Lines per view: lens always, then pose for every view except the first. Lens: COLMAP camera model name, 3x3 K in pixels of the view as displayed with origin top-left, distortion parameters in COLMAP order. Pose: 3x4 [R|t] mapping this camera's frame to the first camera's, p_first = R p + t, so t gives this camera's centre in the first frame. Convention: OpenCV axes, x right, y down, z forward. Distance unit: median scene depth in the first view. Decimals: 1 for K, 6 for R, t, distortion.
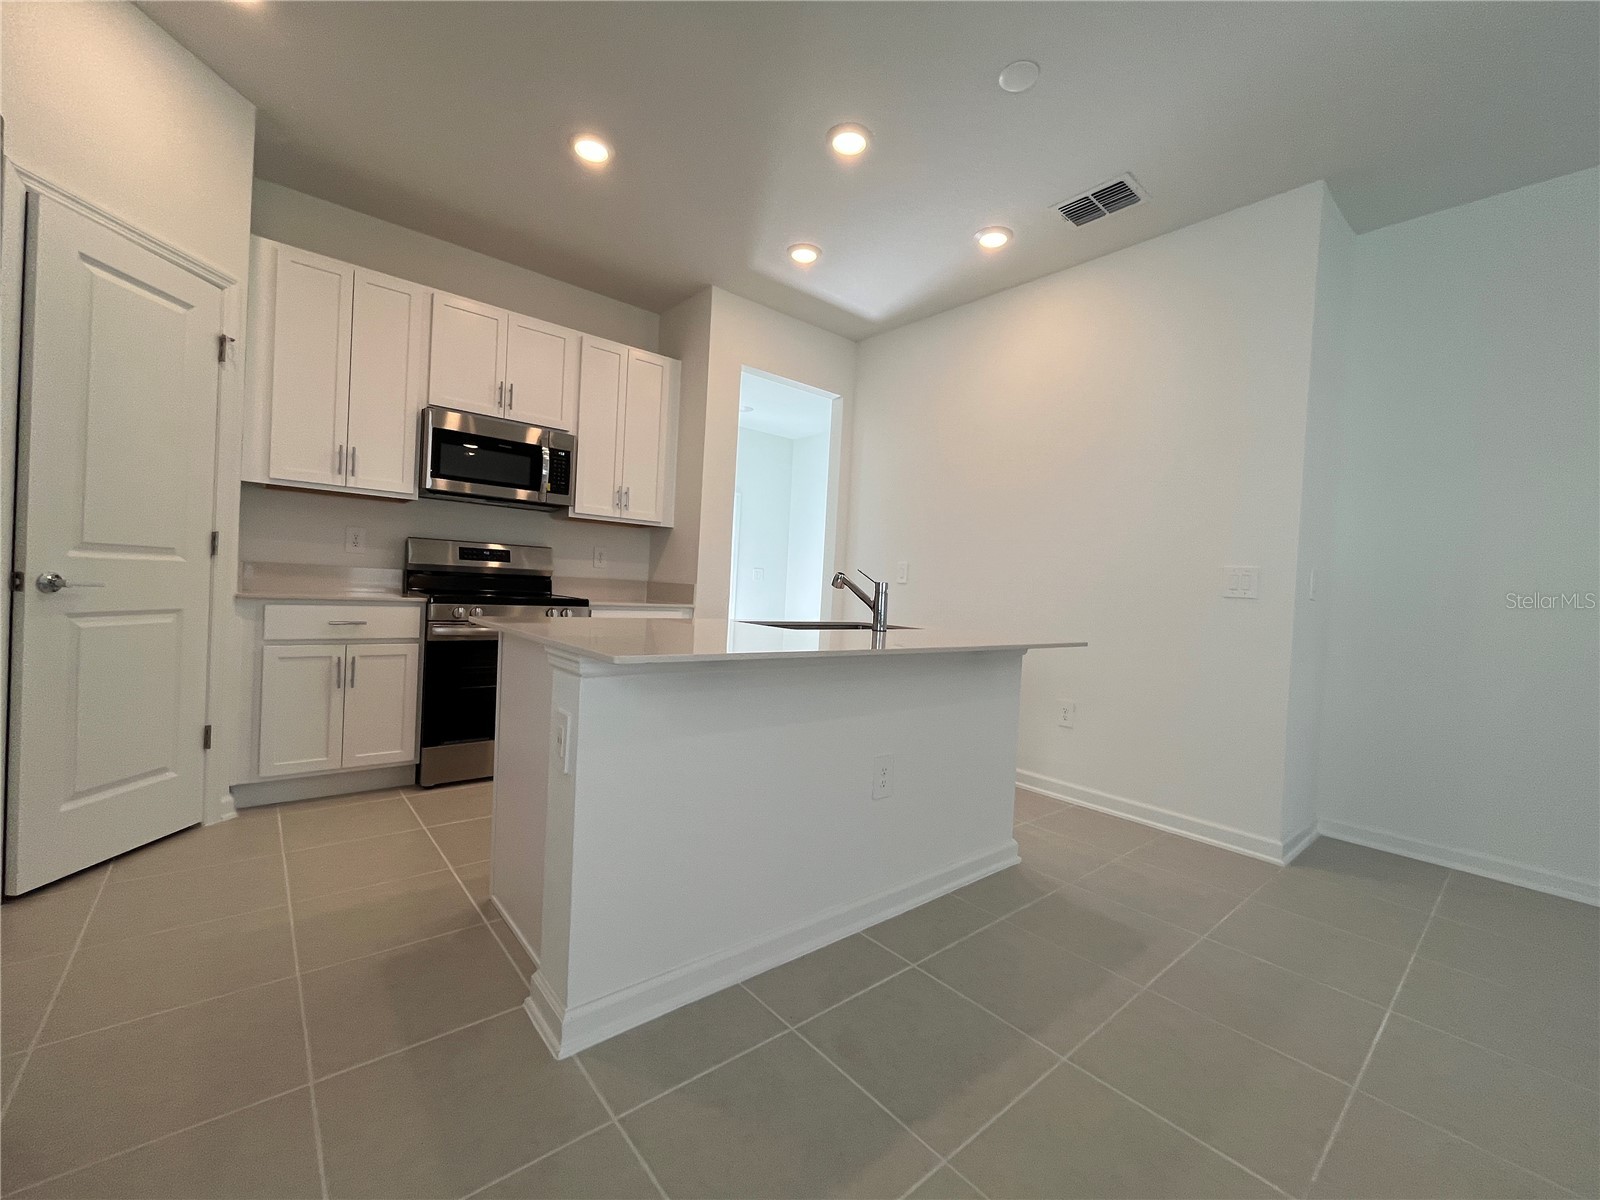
lens RADIAL K [[652.0, 0, 801.5], [0, 652.0, 597.9], [0, 0, 1]] dist [-0.001985, -0.000194]
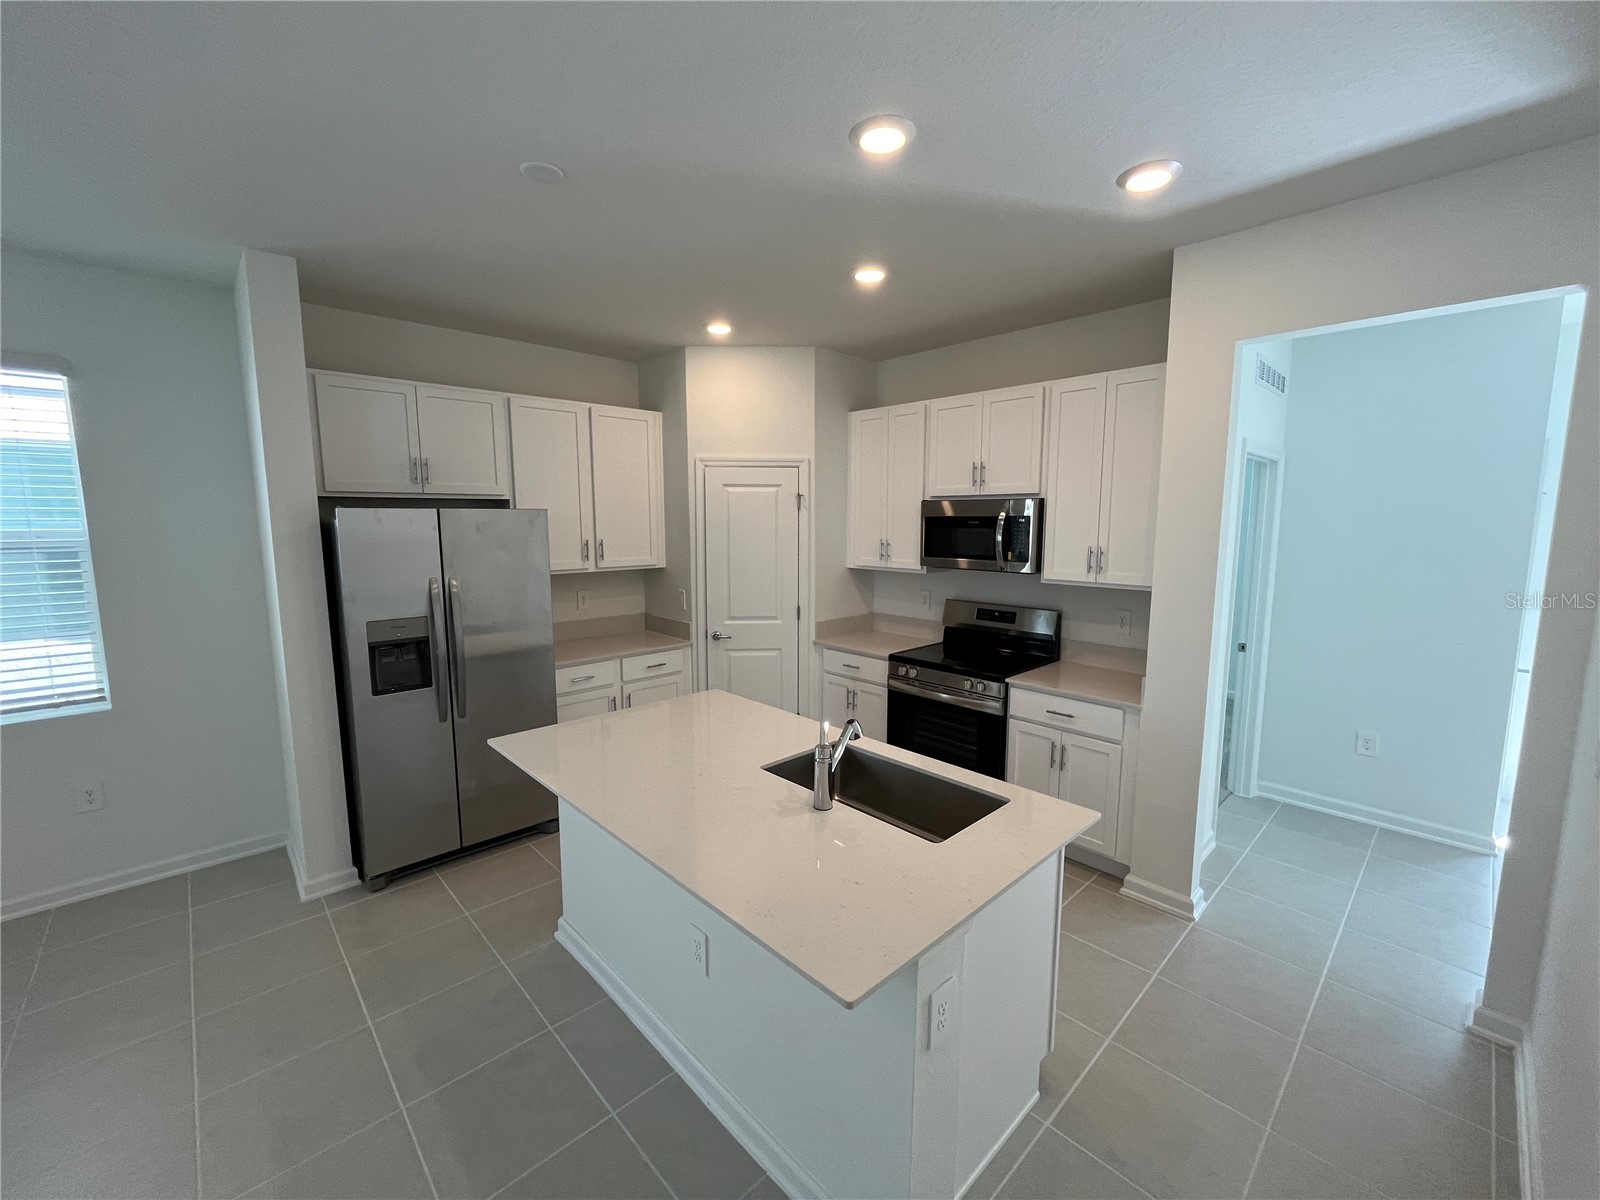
lens RADIAL K [[649.8, 0, 799.3], [0, 649.8, 597.9], [0, 0, 1]] dist [-0.002265, -0.000110]
pose [[0.055745, 0.072741, -0.995792, 0.718901], [-0.015486, 0.997286, 0.071983, -0.210390], [0.998325, 0.011408, 0.056720, 0.758532]]
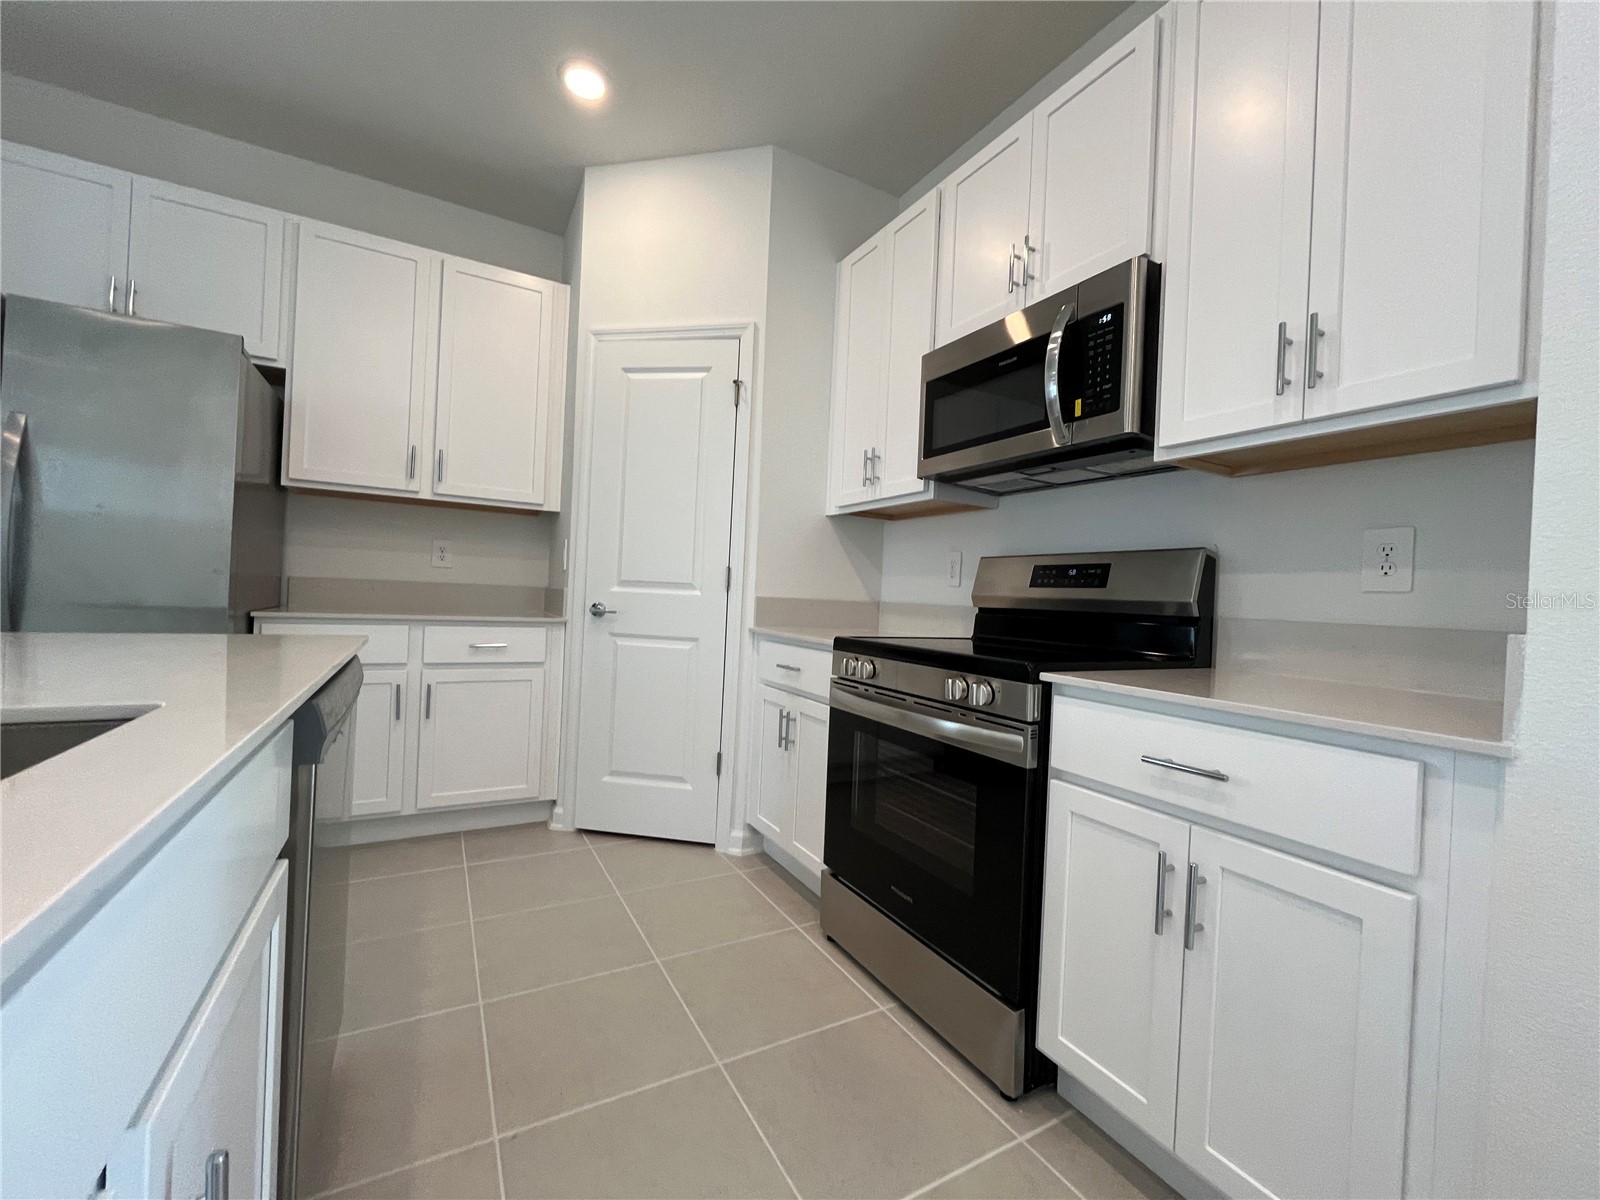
lens RADIAL K [[649.8, 0, 799.3], [0, 649.8, 597.9], [0, 0, 1]] dist [-0.002265, -0.000110]
pose [[-0.185938, -0.058139, -0.980840, 0.085949], [-0.072979, 0.996308, -0.045221, -0.011172], [0.979847, 0.063172, -0.189495, 1.104436]]
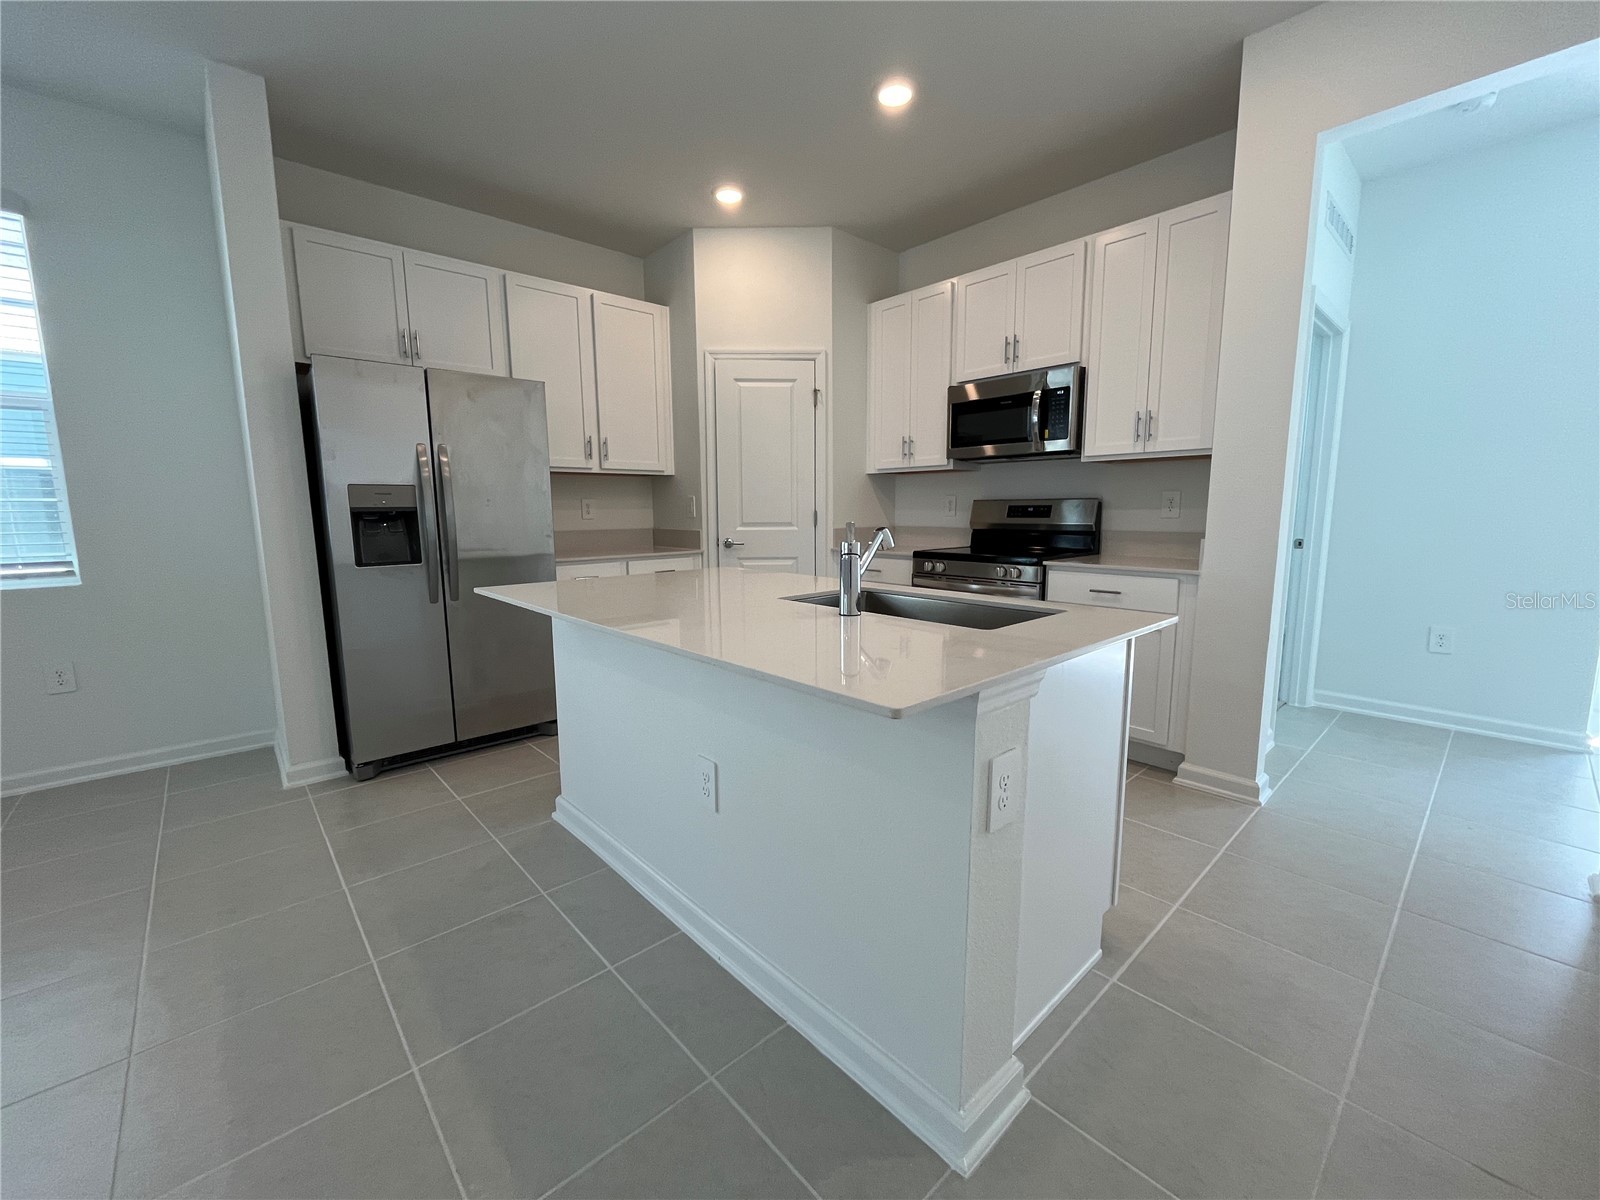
lens RADIAL K [[649.8, 0, 799.3], [0, 649.8, 597.9], [0, 0, 1]] dist [-0.002265, -0.000110]
pose [[0.035483, 0.087034, -0.995573, 0.643003], [-0.009749, 0.996183, 0.086740, -0.020317], [0.999323, 0.006628, 0.036196, 0.757594]]
